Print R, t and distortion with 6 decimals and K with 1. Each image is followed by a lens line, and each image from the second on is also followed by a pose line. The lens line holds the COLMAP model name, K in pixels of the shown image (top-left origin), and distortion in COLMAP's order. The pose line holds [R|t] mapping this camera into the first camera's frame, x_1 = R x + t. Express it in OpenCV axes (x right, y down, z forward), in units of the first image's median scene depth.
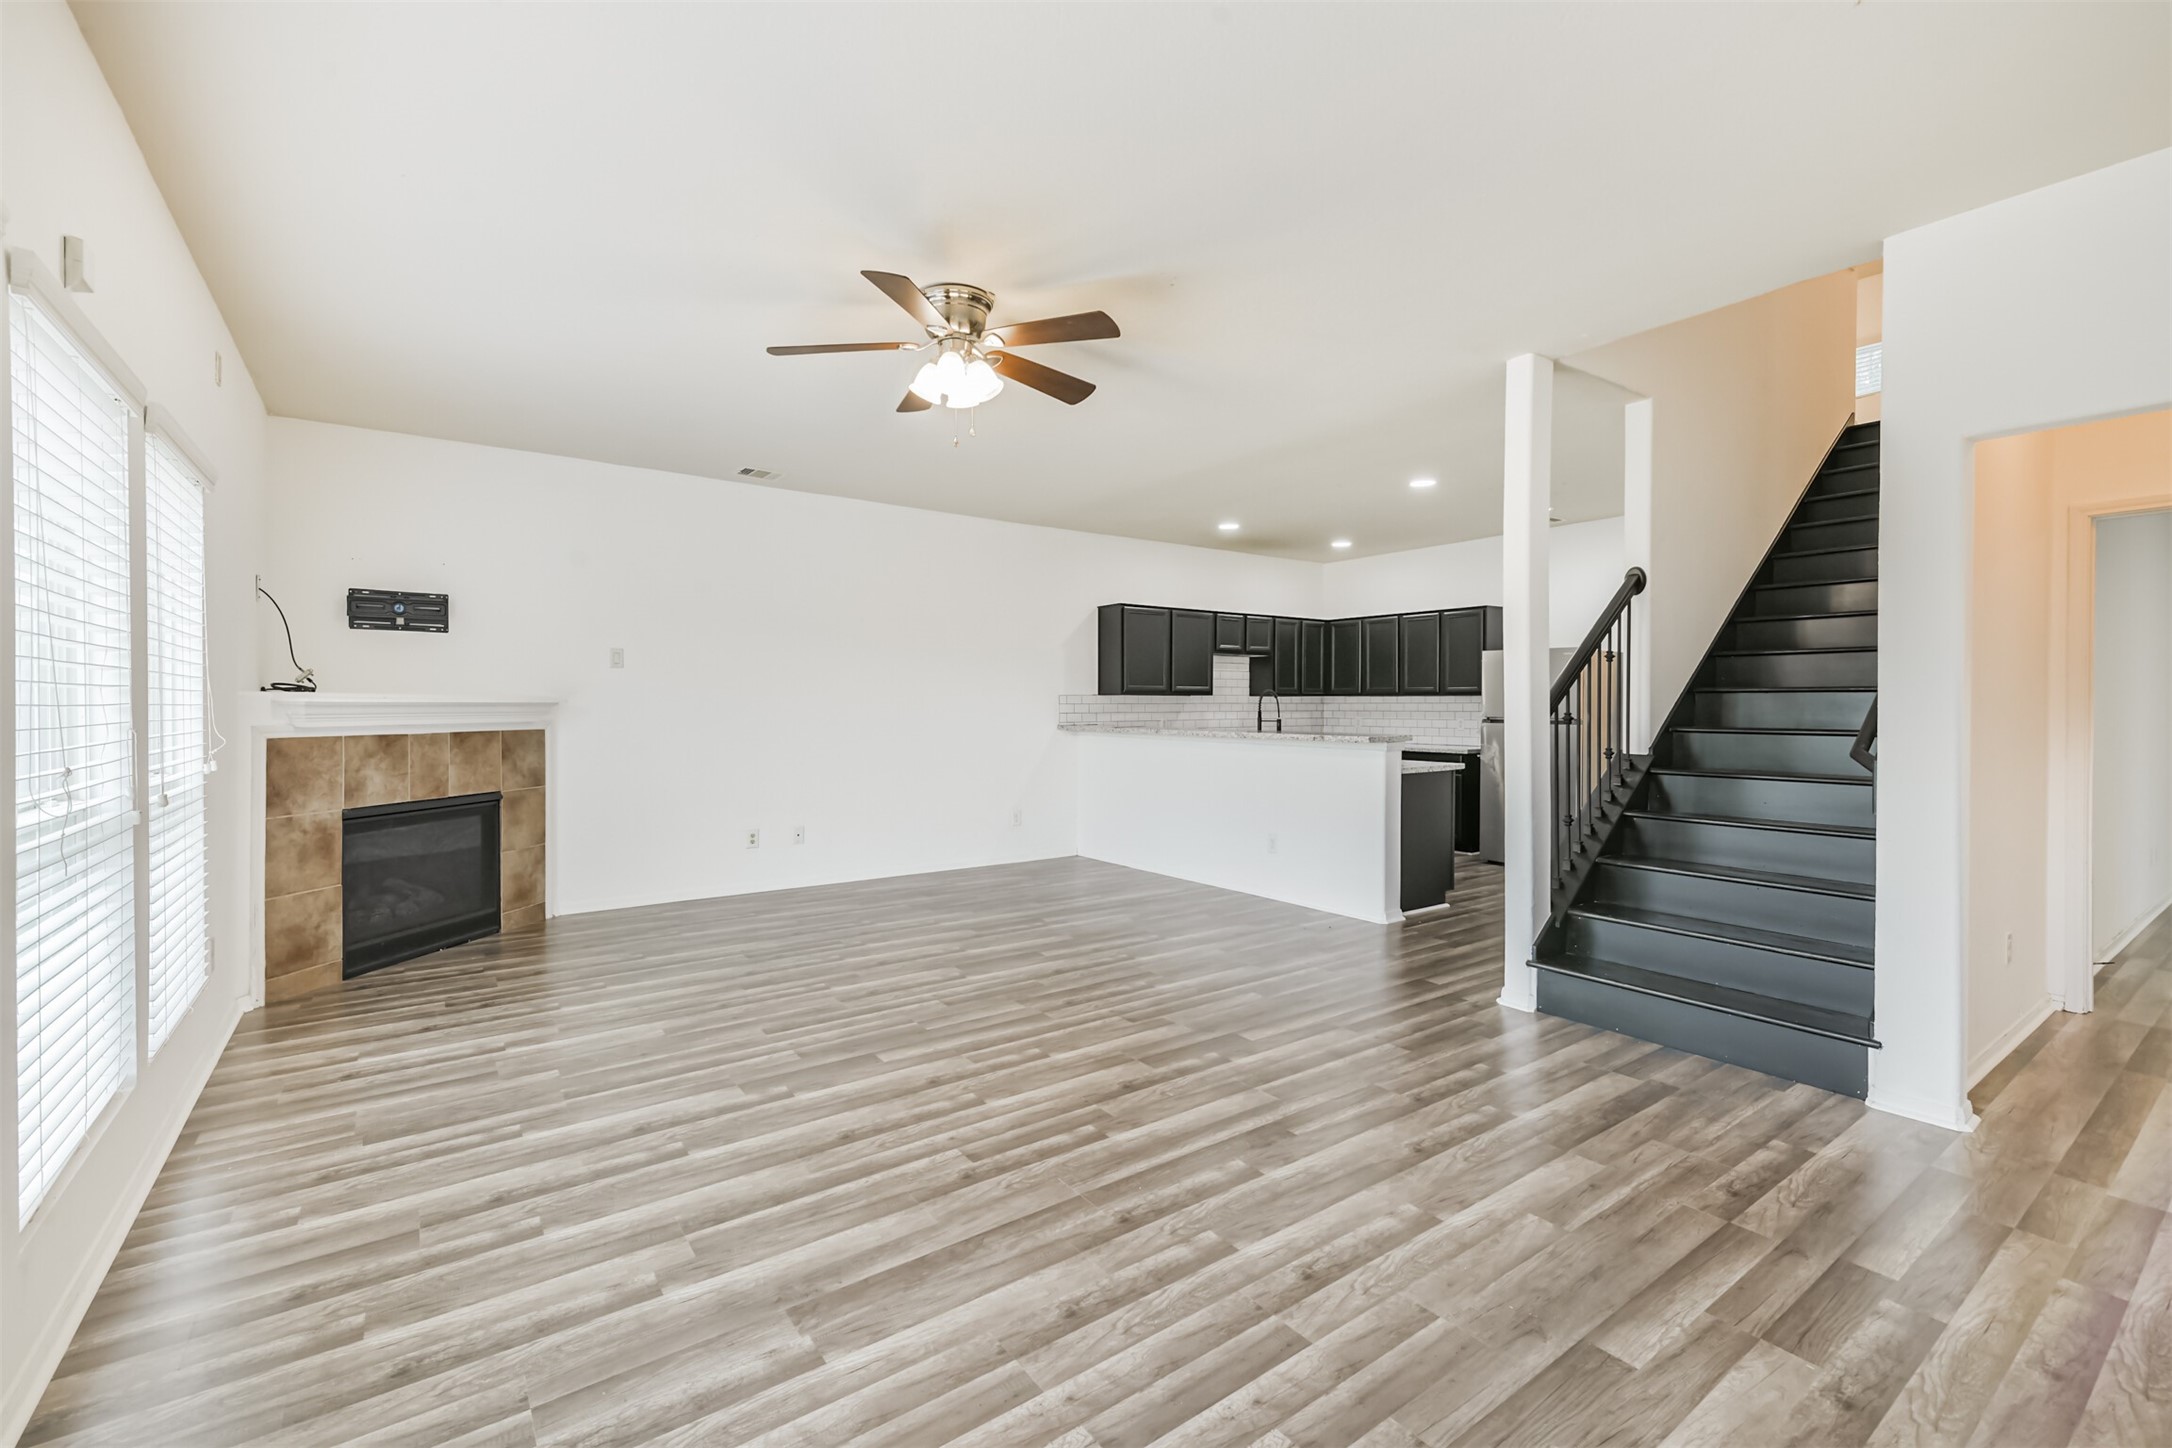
lens RADIAL K [[926.5, 0, 1085.1], [0, 926.5, 711.3], [0, 0, 1]] dist [0.008116, -0.003667]
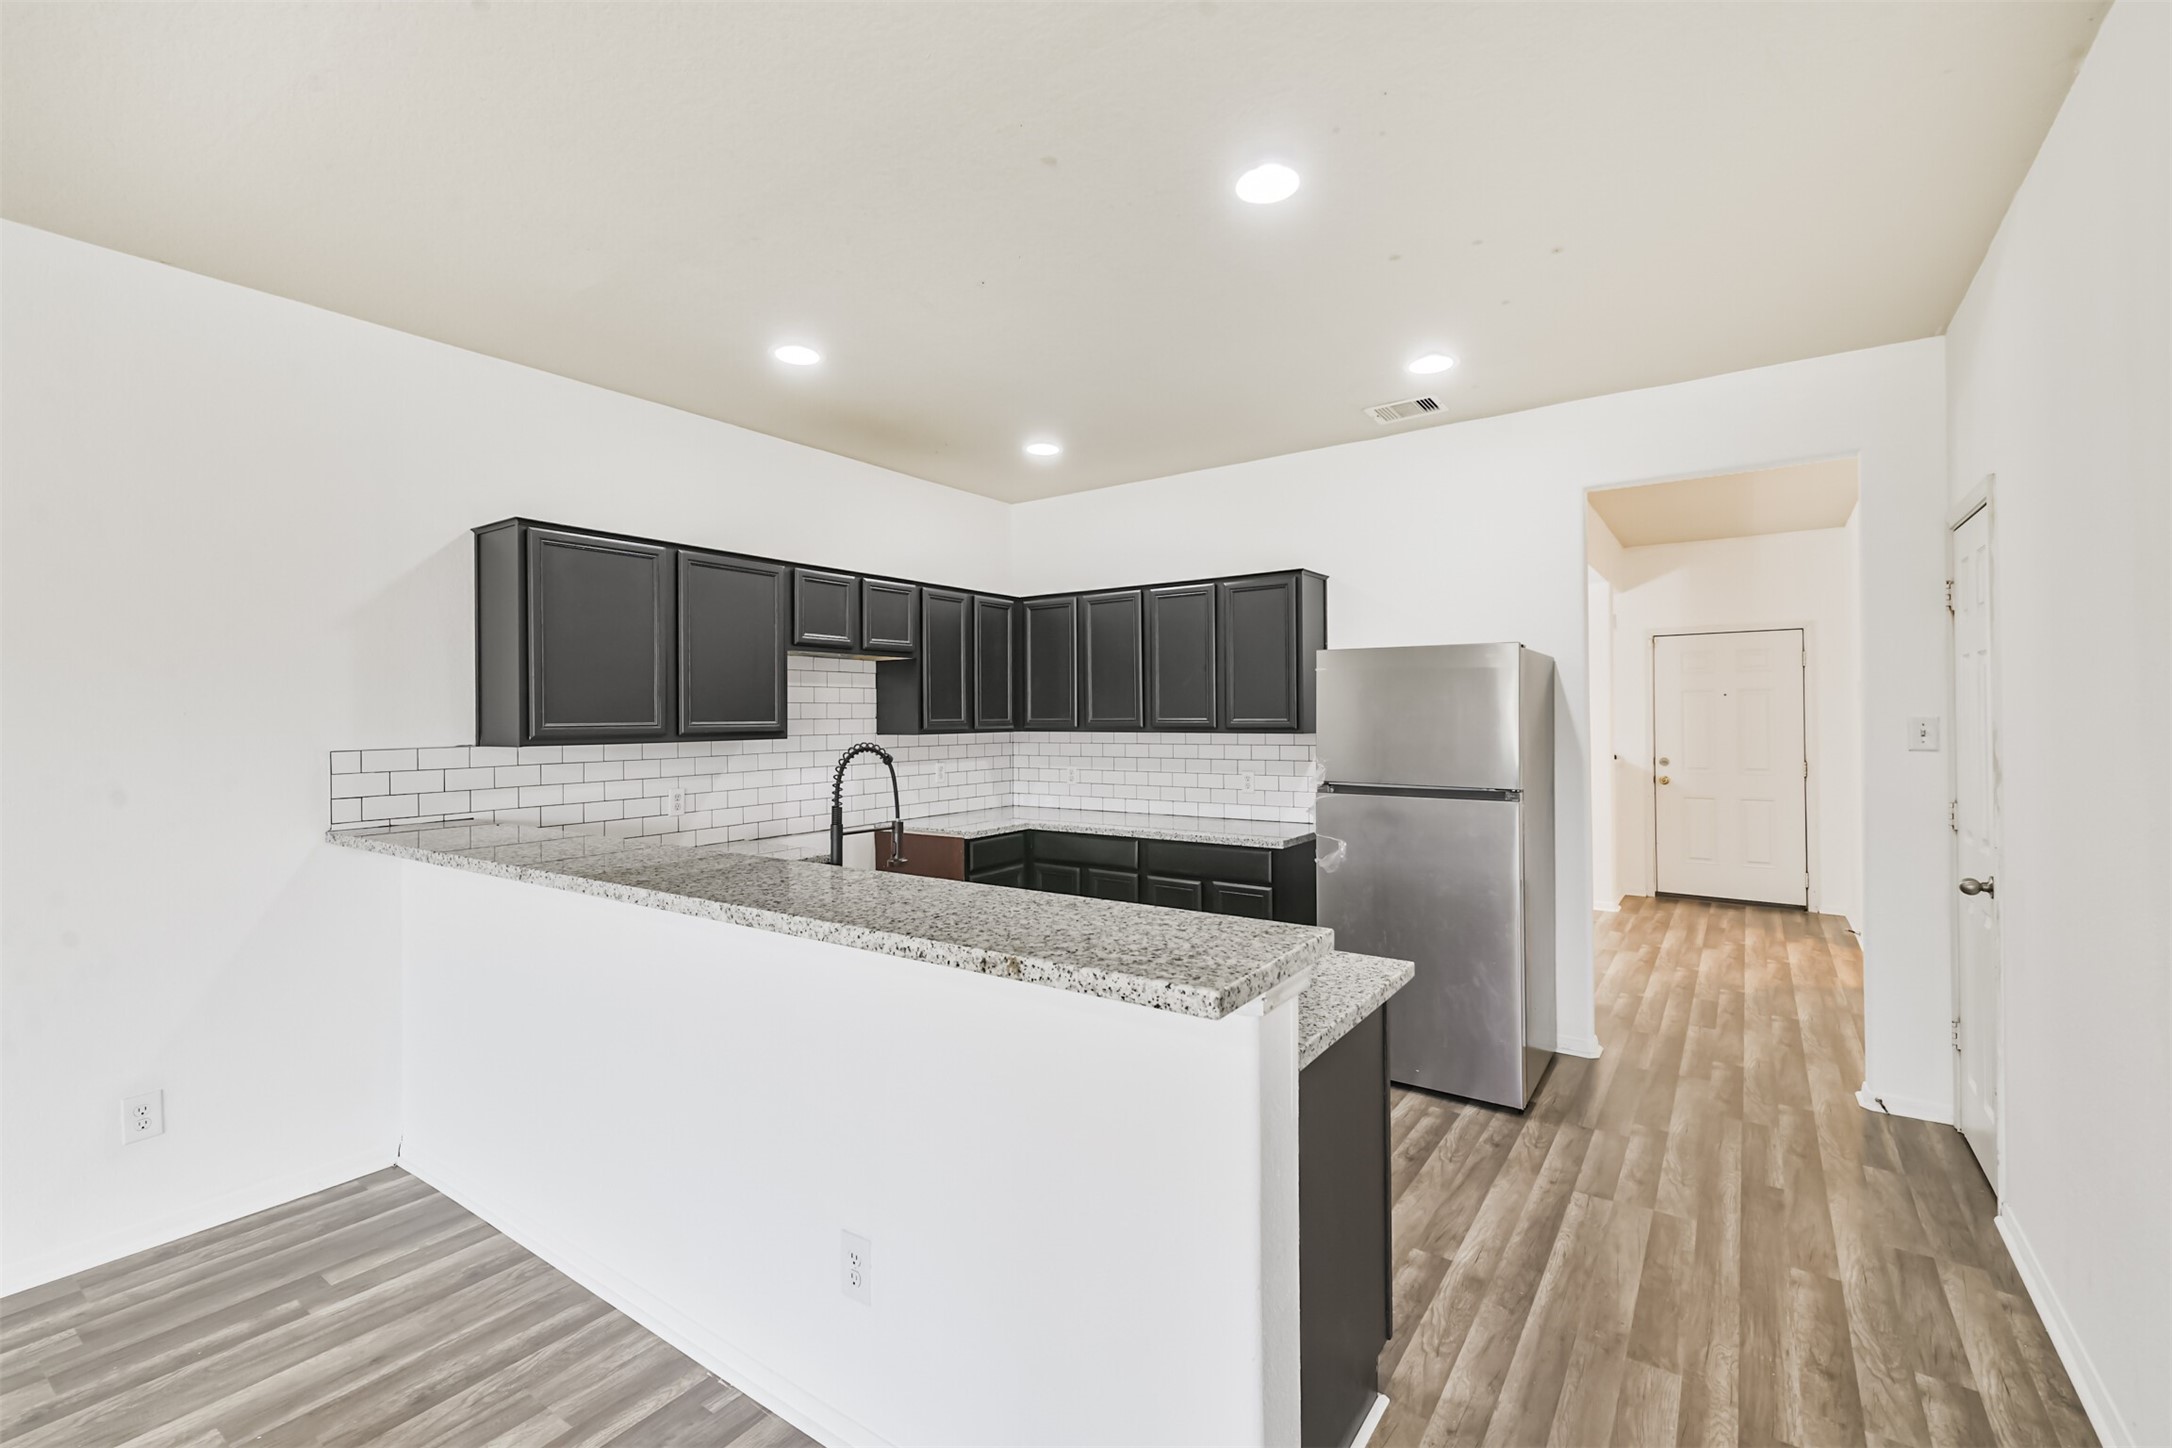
lens RADIAL K [[926.5, 0, 1097.1], [0, 926.5, 724.0], [0, 0, 1]] dist [0.008116, -0.003667]
pose [[0.941606, -0.010858, 0.336540, 0.134495], [0.011156, 0.999937, 0.001049, -0.024540], [-0.336530, 0.002767, 0.941669, 0.525378]]
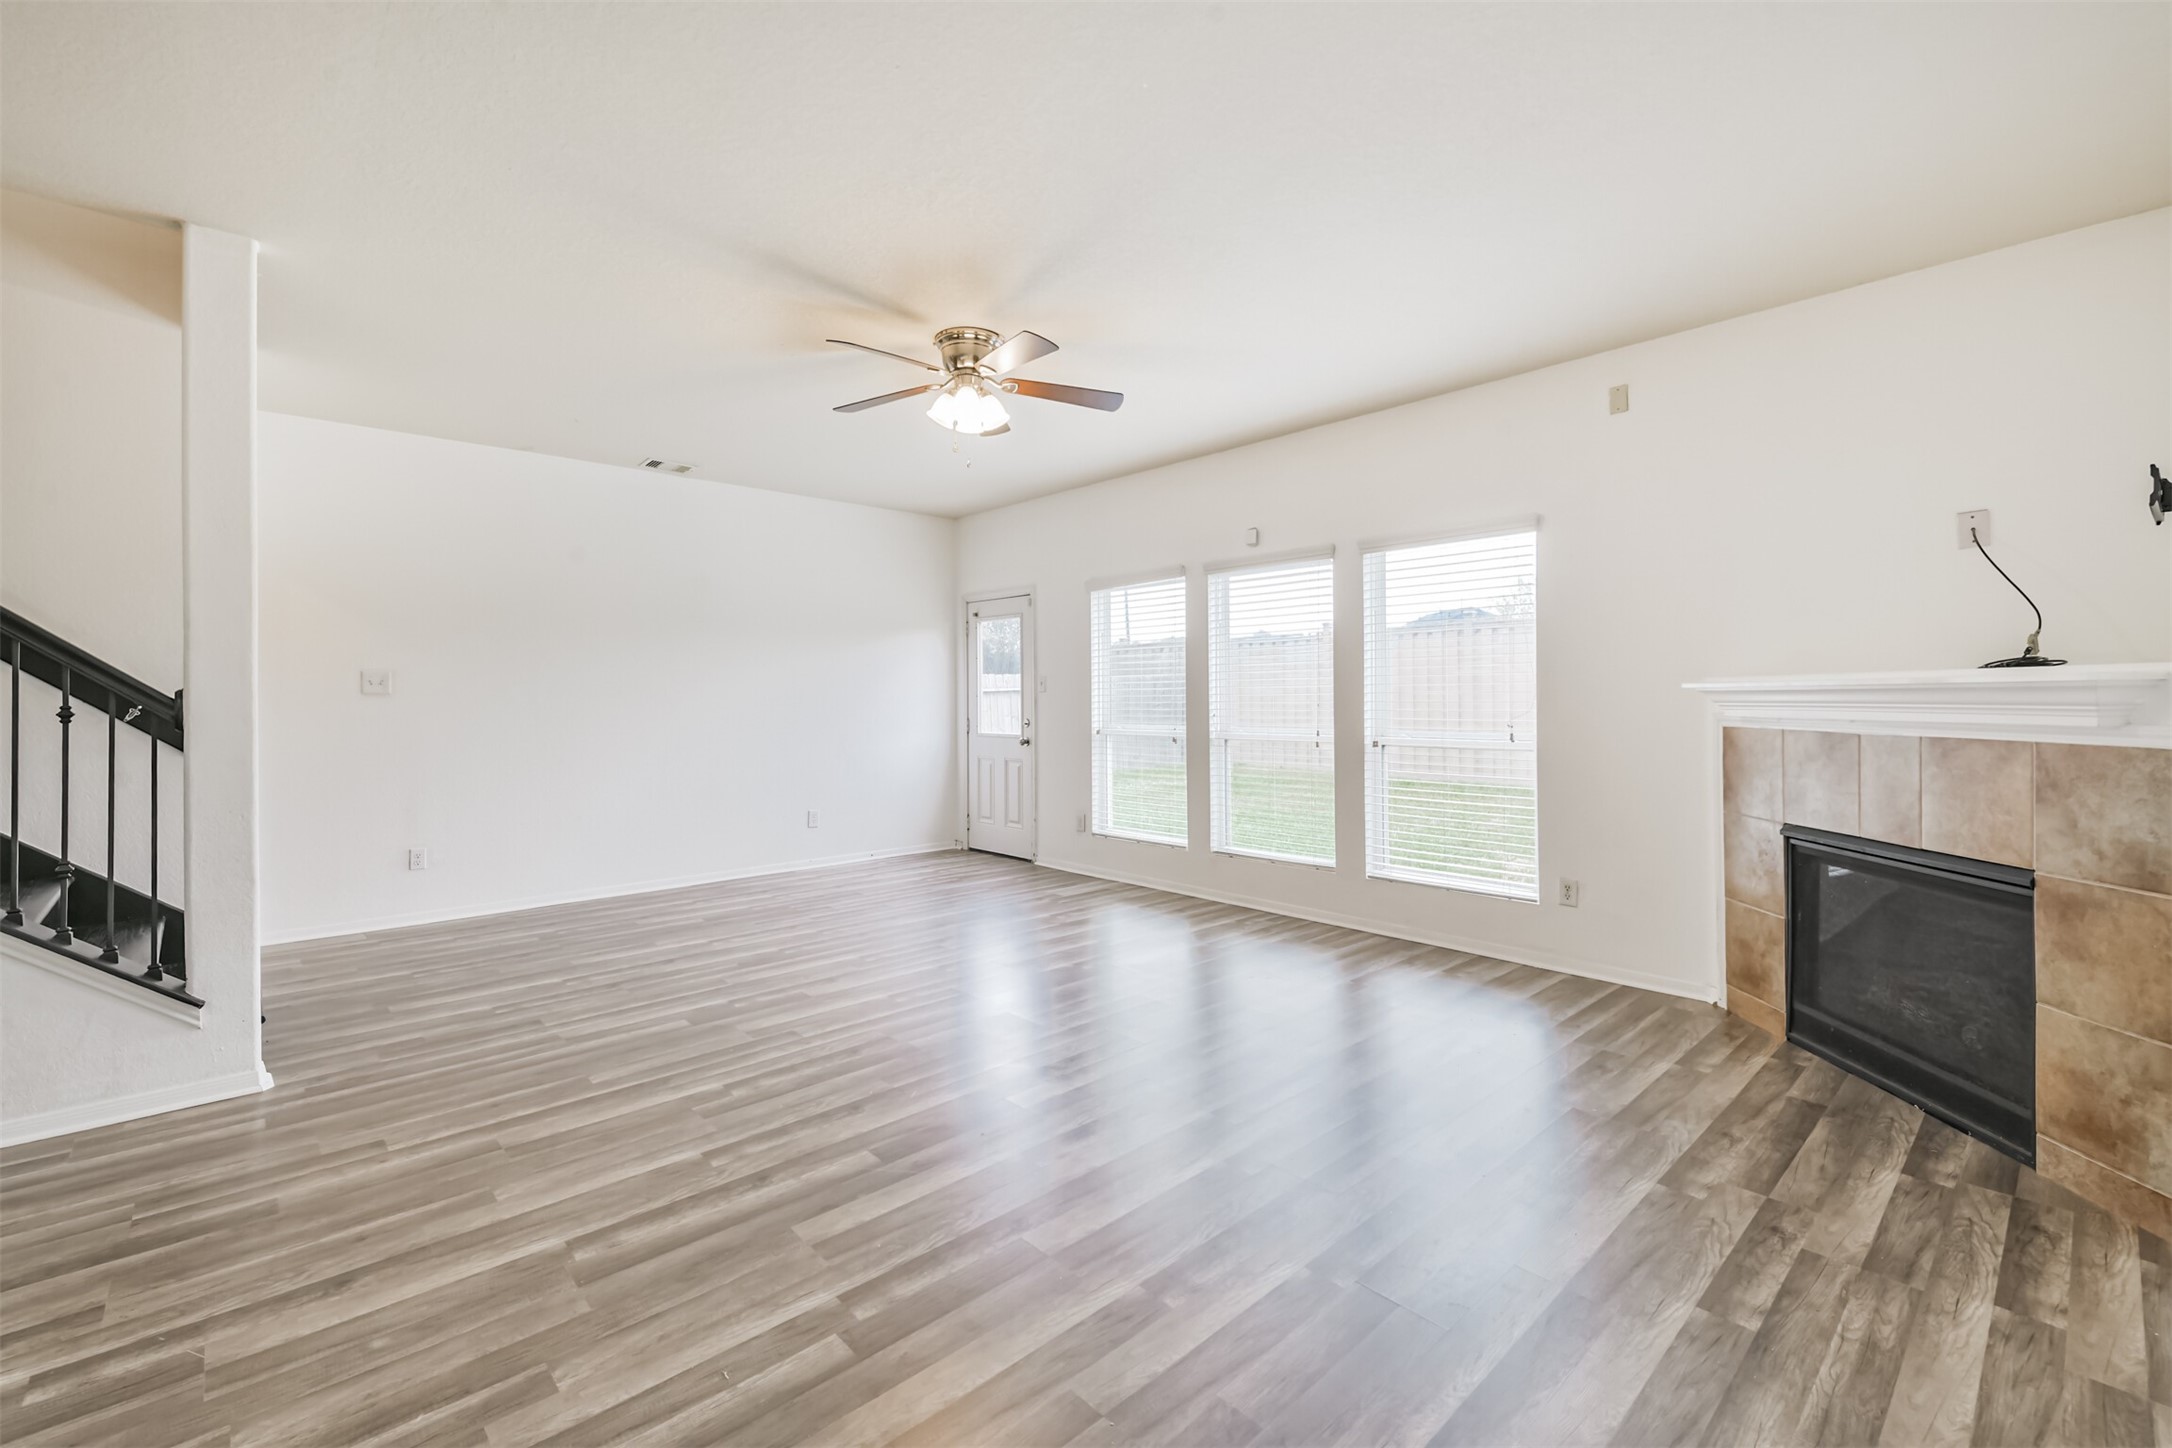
lens RADIAL K [[926.5, 0, 1089.3], [0, 926.5, 703.3], [0, 0, 1]] dist [0.008116, -0.003667]
pose [[-0.992174, 0.003011, -0.124830, -0.061059], [0.001240, 0.999898, 0.014258, -0.004094], [0.124860, 0.013992, -0.992076, 0.912594]]
